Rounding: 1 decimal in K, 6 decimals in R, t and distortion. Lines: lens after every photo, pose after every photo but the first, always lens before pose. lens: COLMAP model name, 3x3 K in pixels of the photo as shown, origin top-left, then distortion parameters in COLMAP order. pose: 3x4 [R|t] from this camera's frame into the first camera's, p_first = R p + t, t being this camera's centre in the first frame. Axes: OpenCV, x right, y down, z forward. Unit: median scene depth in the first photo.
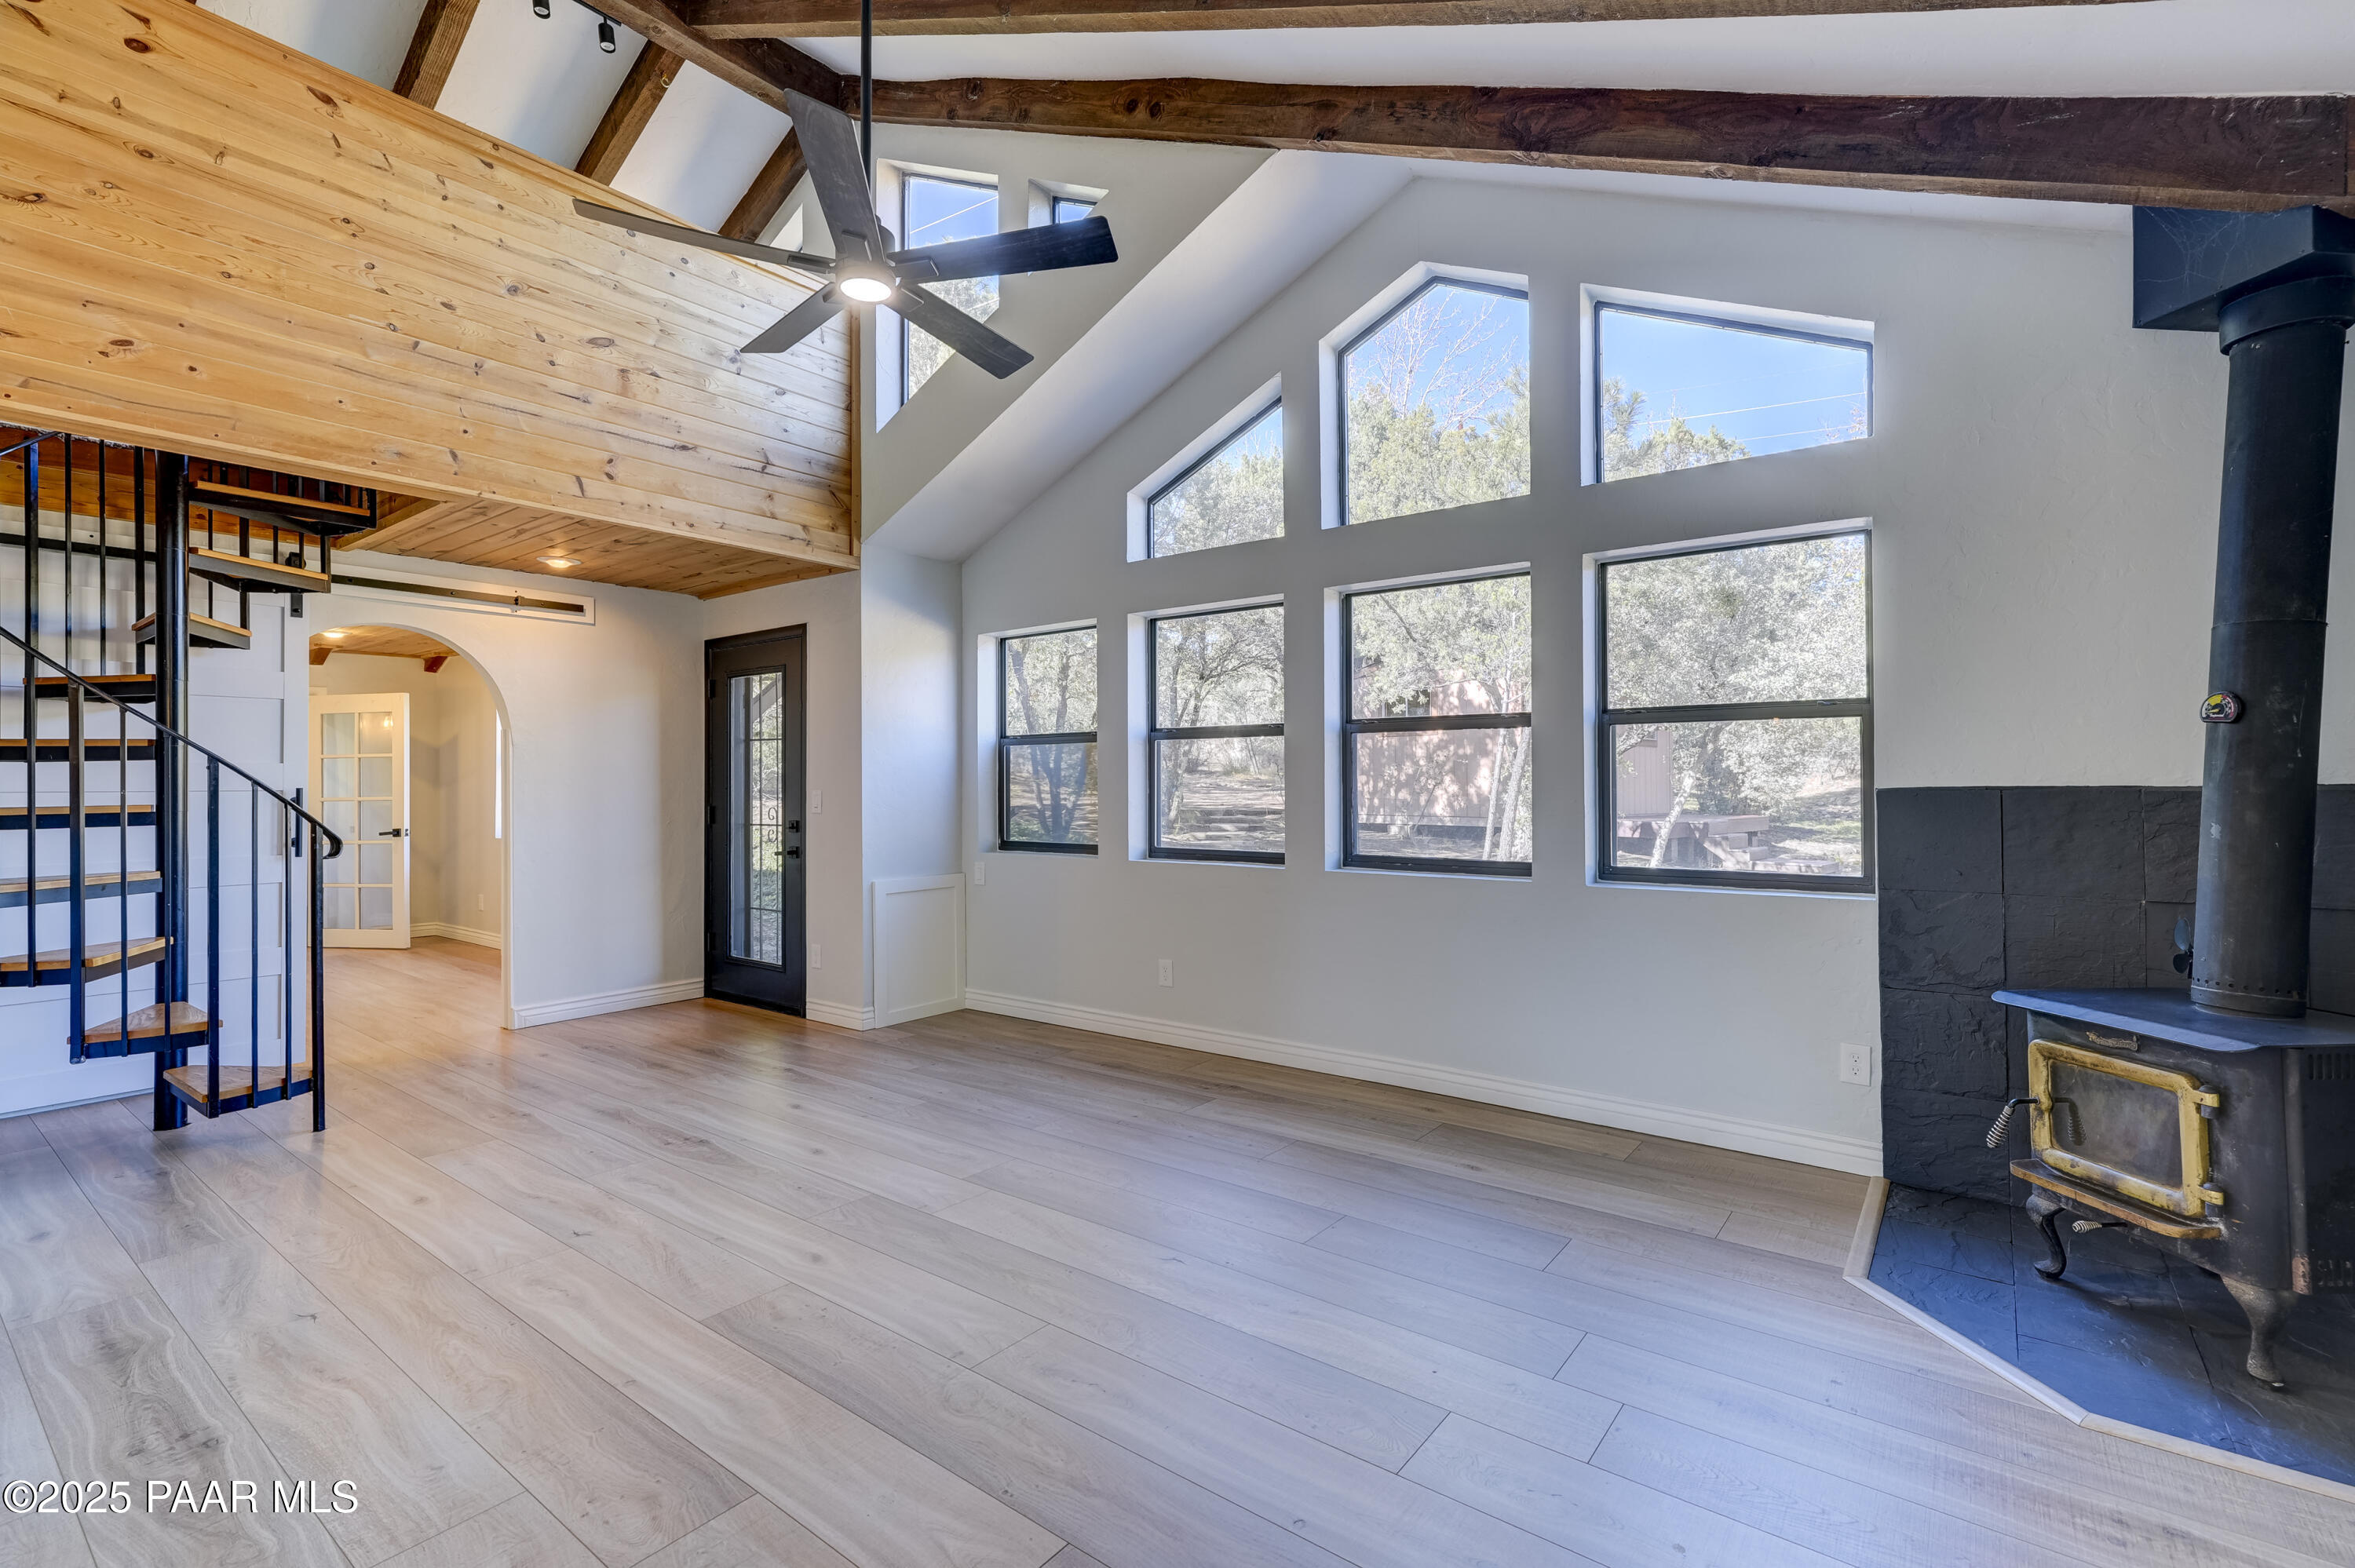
lens RADIAL K [[1073.4, 0, 1187.6], [0, 1073.4, 781.4], [0, 0, 1]] dist [-0.005885, 0.007196]
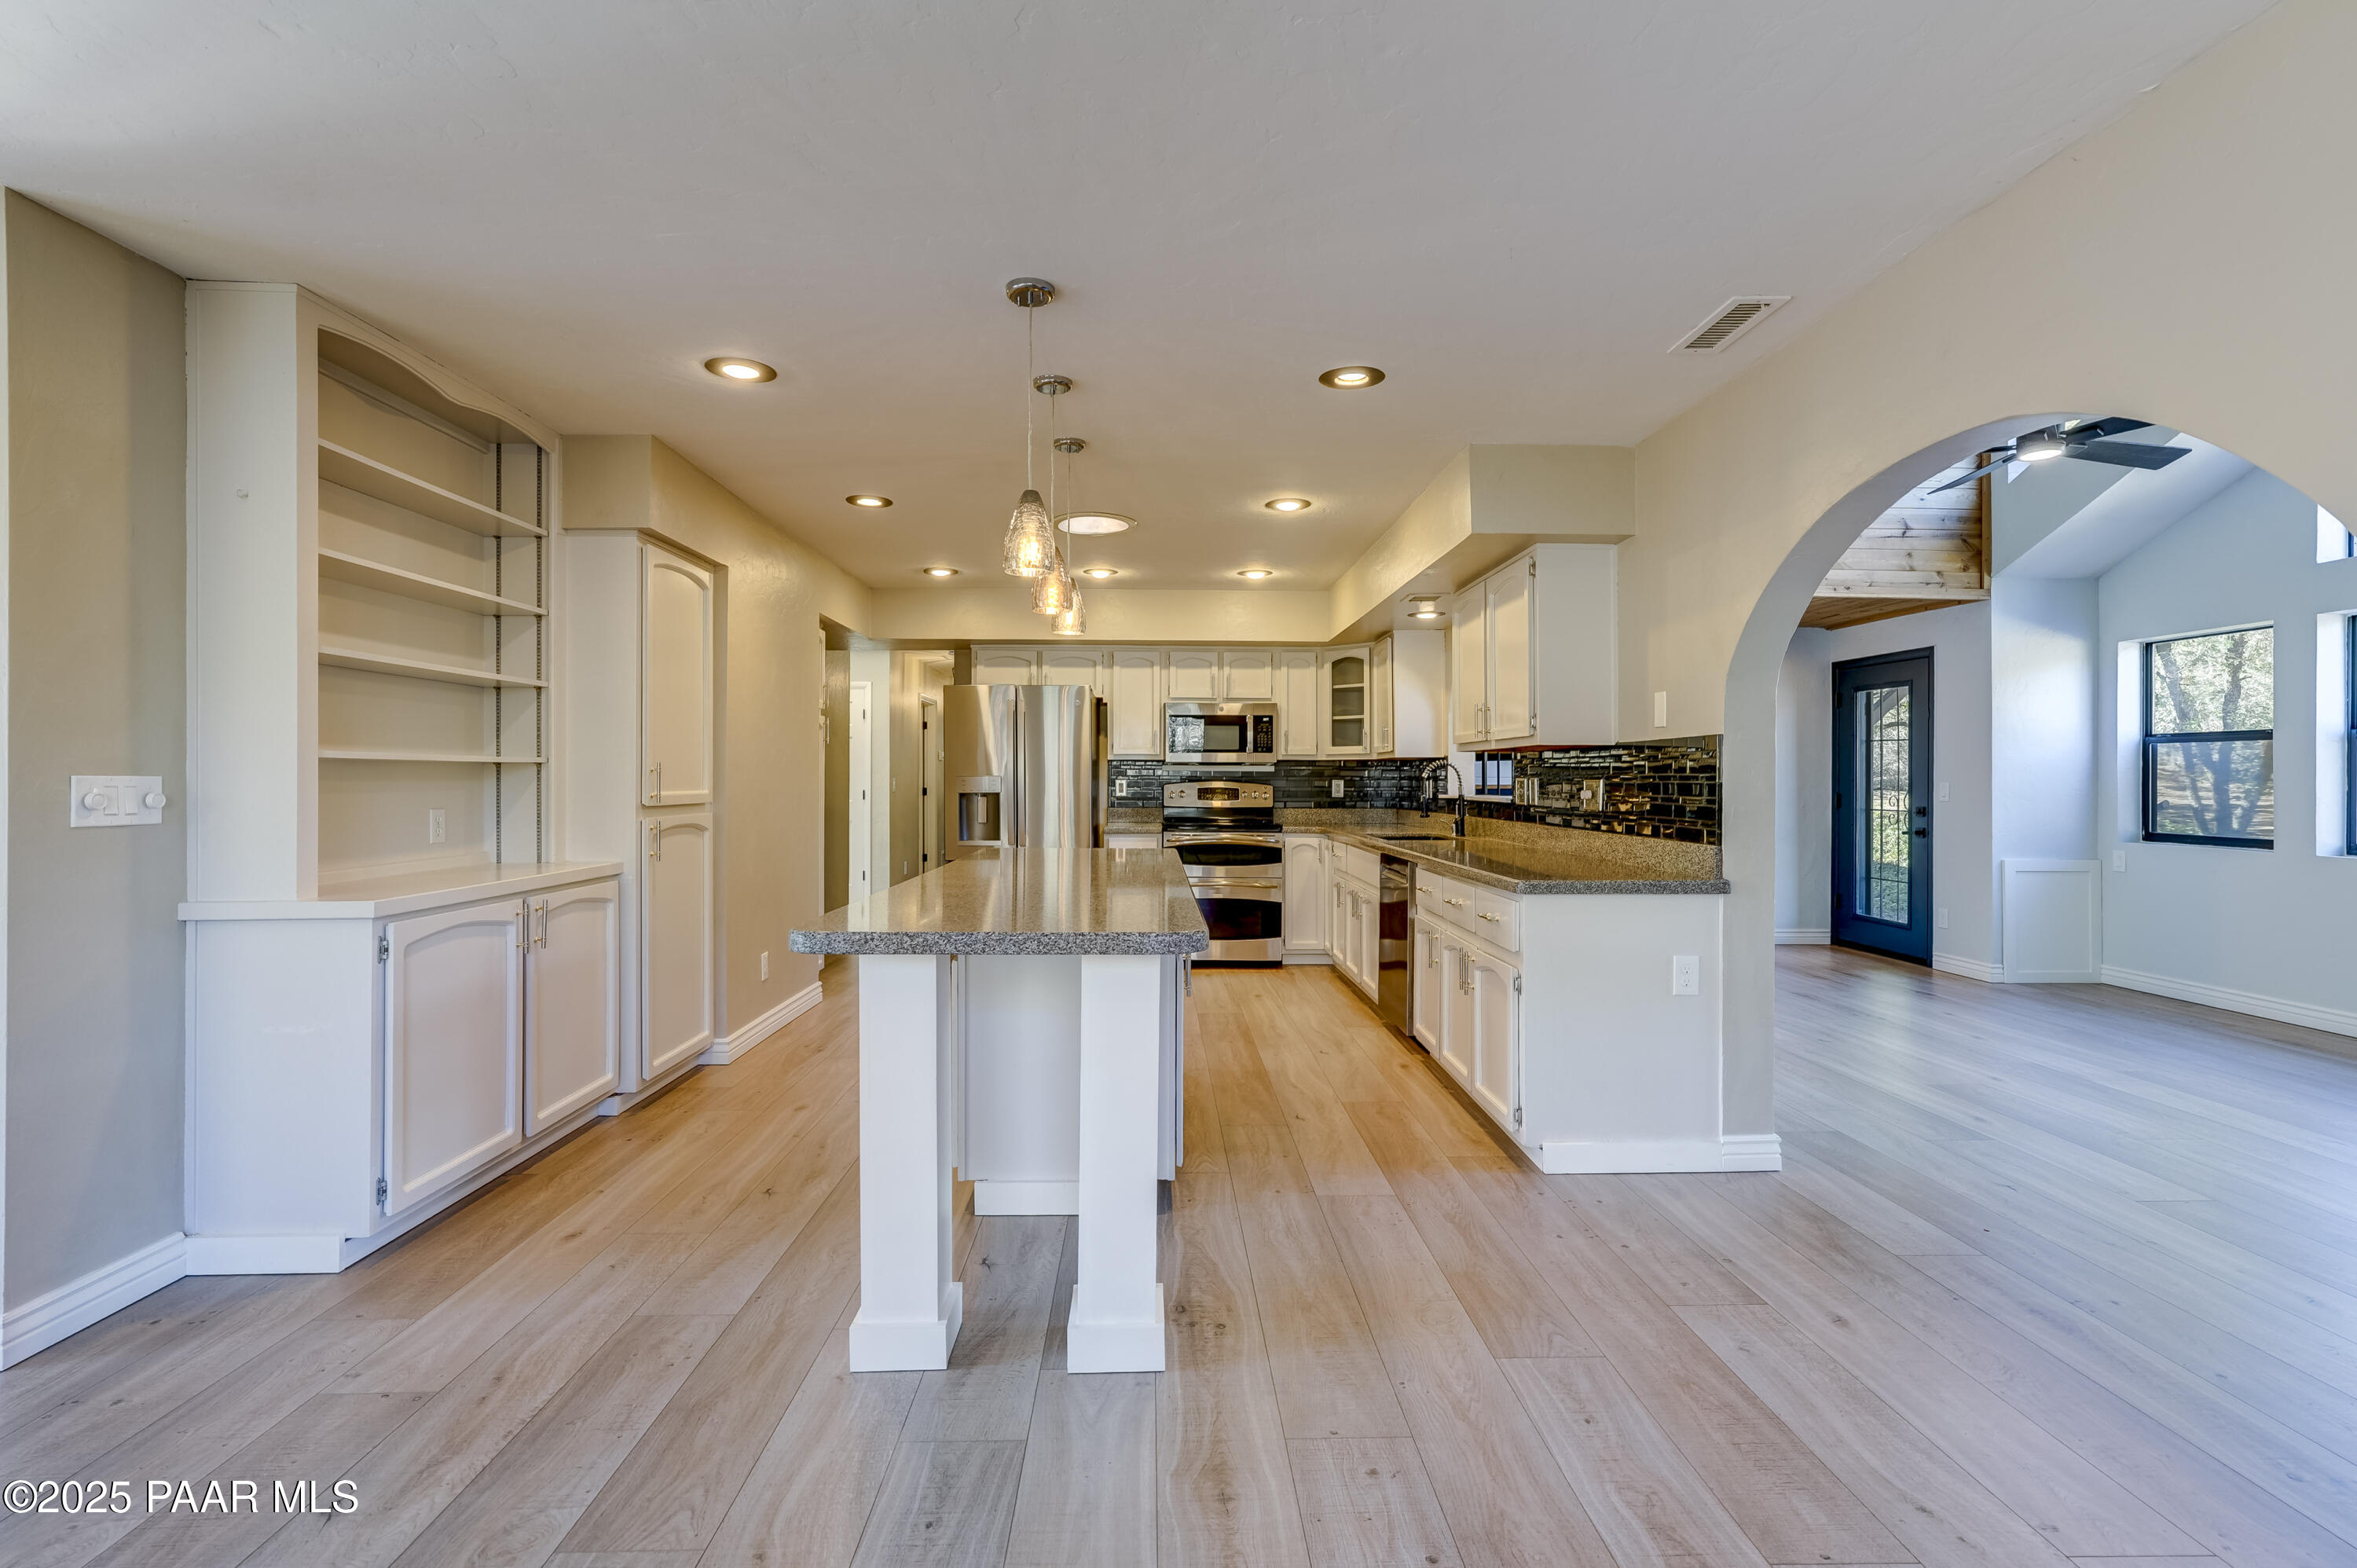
lens RADIAL K [[1074.4, 0, 1168.1], [0, 1074.4, 769.9], [0, 0, 1]] dist [-0.005885, 0.007196]
pose [[0.621342, 0.004769, -0.783525, 0.068640], [-0.006339, 0.999979, 0.001059, -0.002405], [0.783514, 0.004309, 0.621359, -0.492043]]
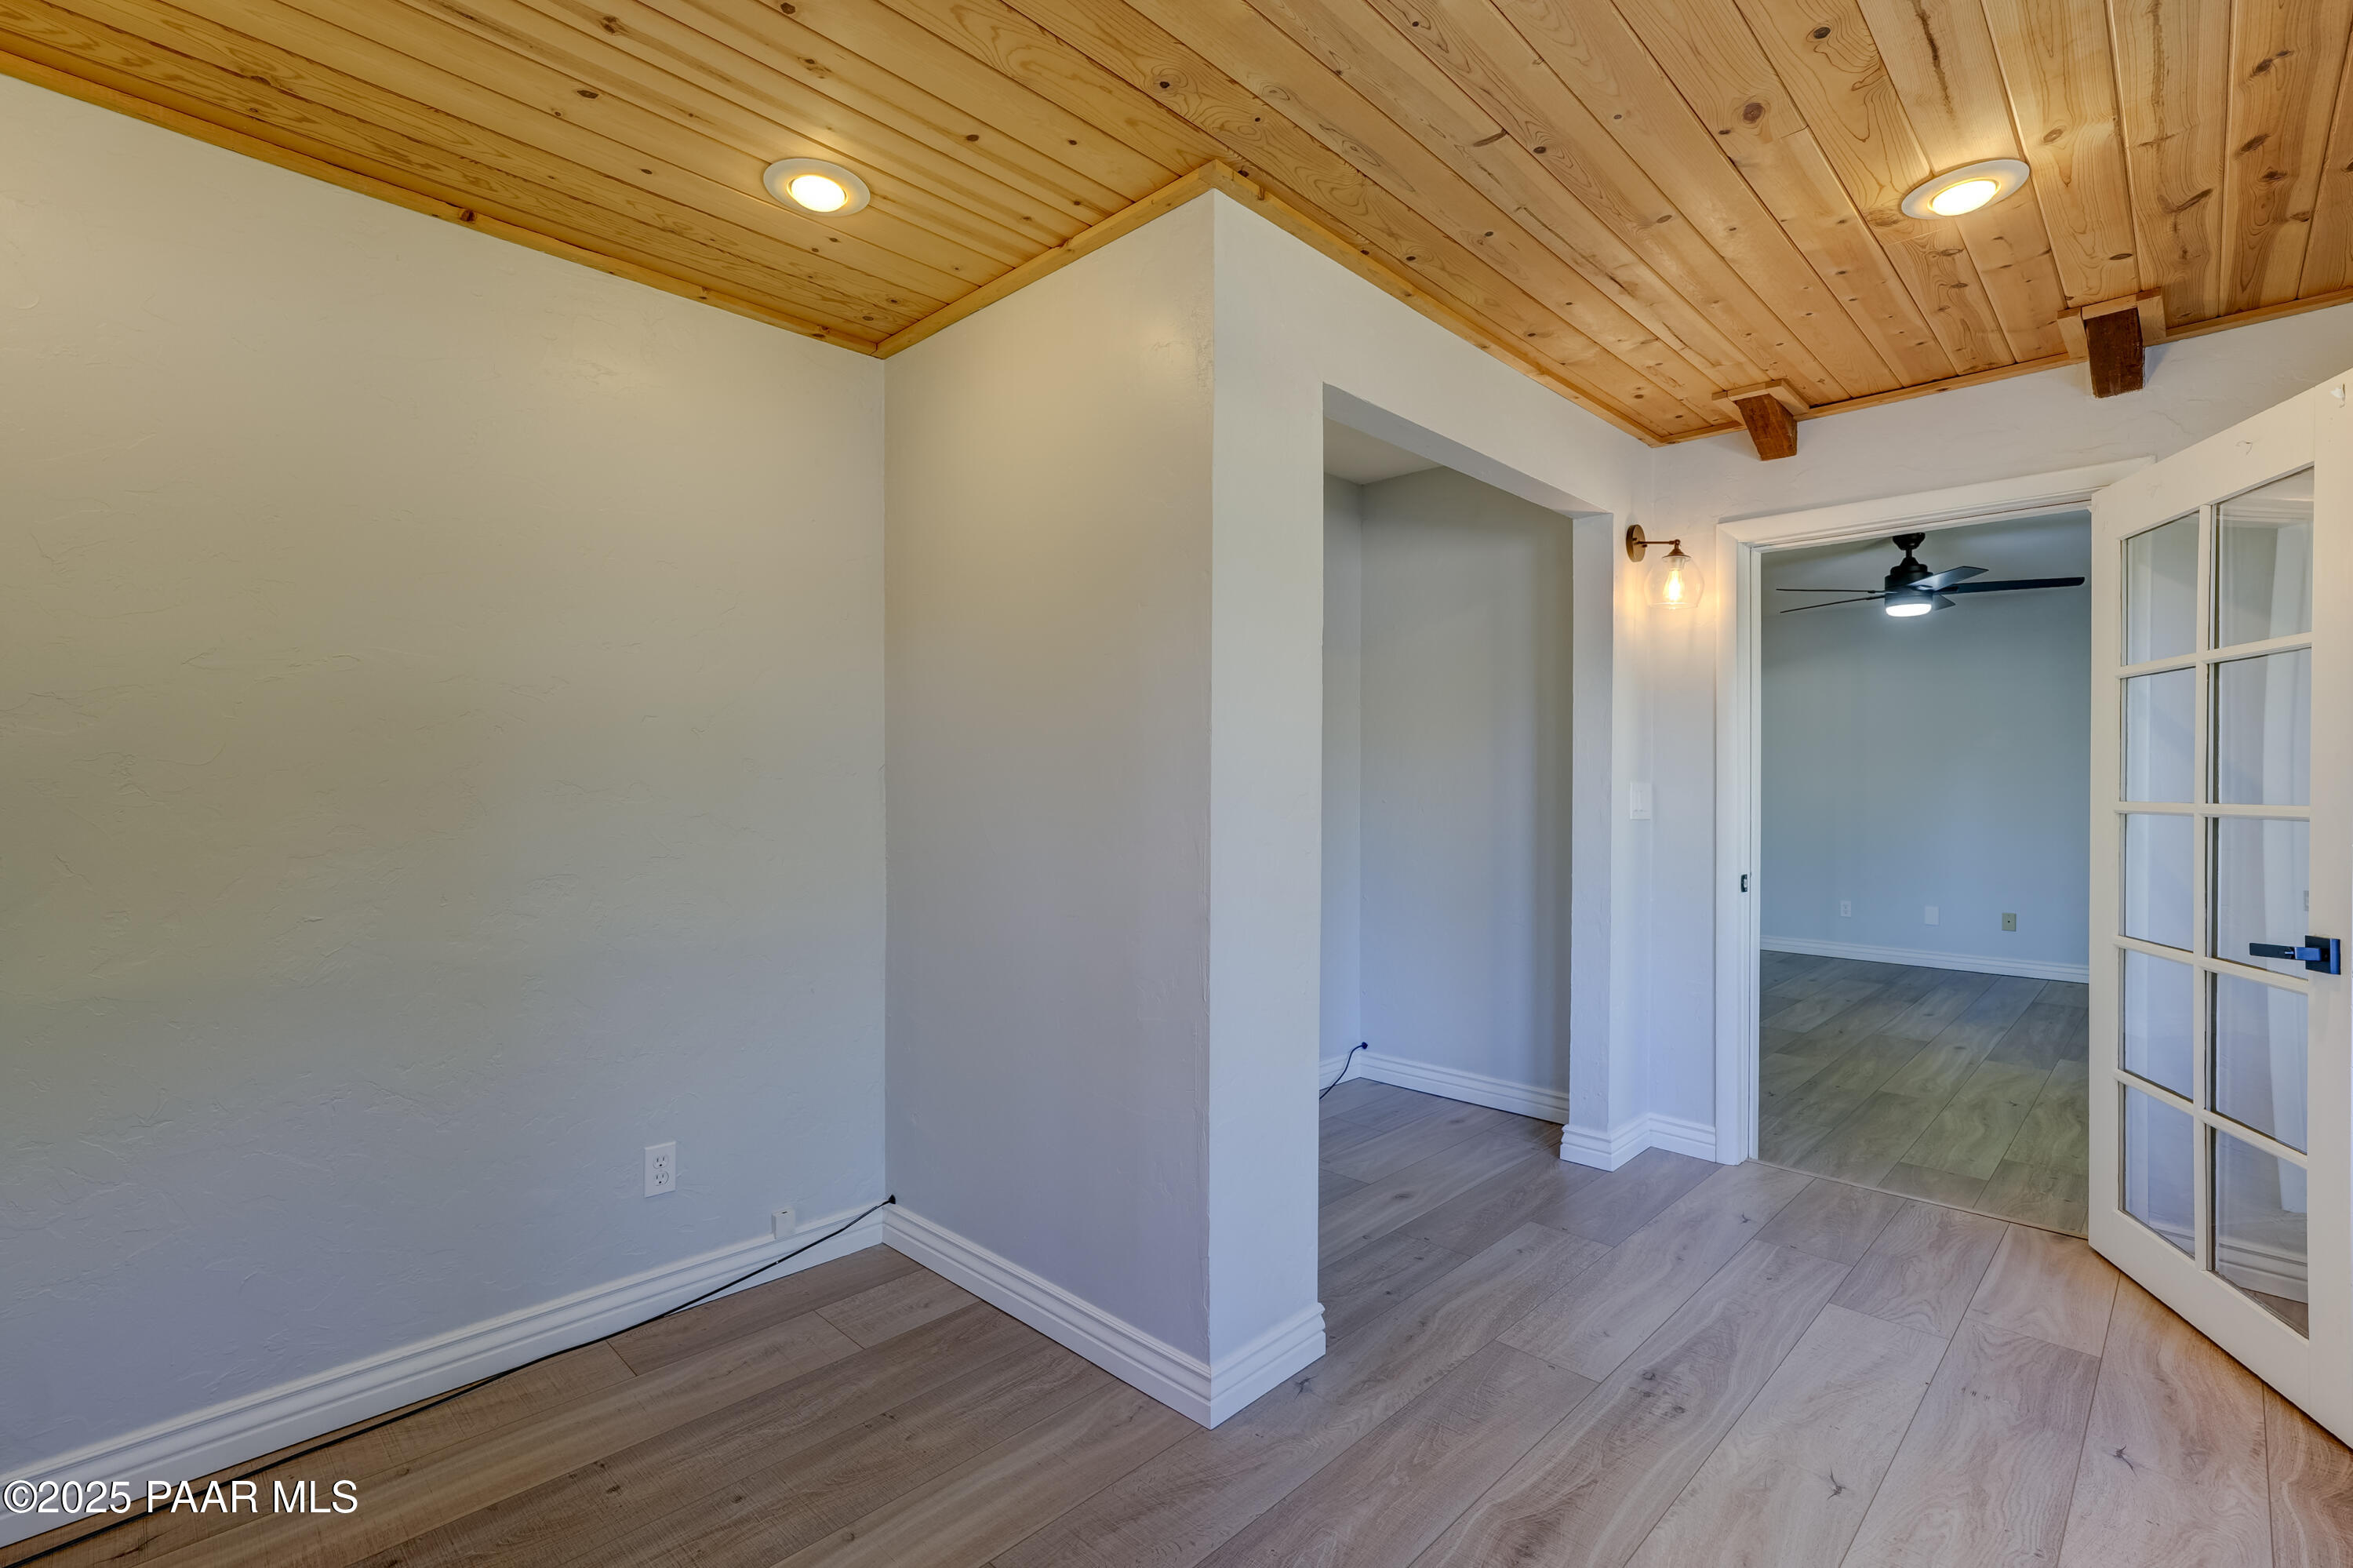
lens RADIAL K [[1072.6, 0, 1187.0], [0, 1072.6, 778.8], [0, 0, 1]] dist [-0.005885, 0.007196]
pose [[-0.123271, 0.005729, -0.992356, -0.259688], [0.001804, 0.999983, 0.005549, -0.000379], [0.992371, -0.001106, -0.123279, -0.239376]]
